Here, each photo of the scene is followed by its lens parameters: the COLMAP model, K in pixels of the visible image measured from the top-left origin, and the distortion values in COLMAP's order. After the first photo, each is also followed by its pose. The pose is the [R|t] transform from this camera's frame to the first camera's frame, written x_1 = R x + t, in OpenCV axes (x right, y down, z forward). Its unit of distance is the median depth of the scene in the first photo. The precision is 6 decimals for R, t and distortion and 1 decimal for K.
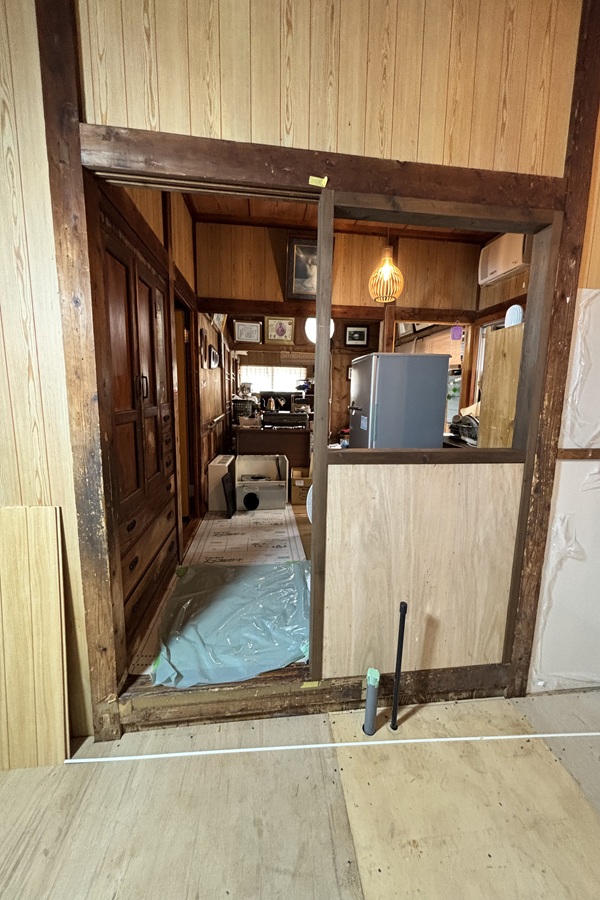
lens RADIAL K [[337.5, 0, 261.7], [0, 337.5, 434.4], [0, 0, 1]] dist [0.000281, -0.000112]
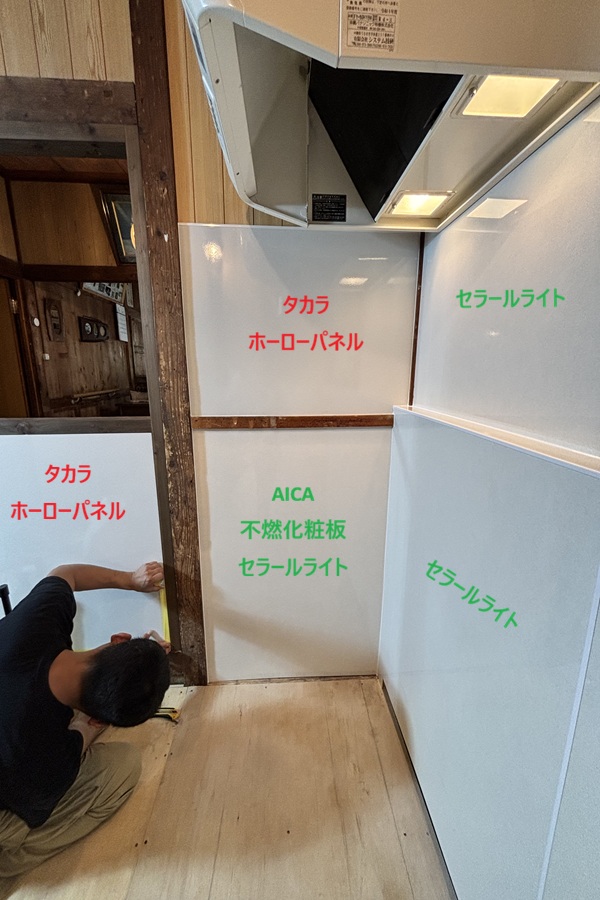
lens RADIAL K [[337.5, 0, 302.6], [0, 337.5, 434.9], [0, 0, 1]] dist [0.000281, -0.000112]
pose [[0.997942, -0.002163, -0.064090, 1.213822], [0.005898, 0.998291, 0.058146, 0.040541], [0.063854, -0.058404, 0.996249, 0.147243]]
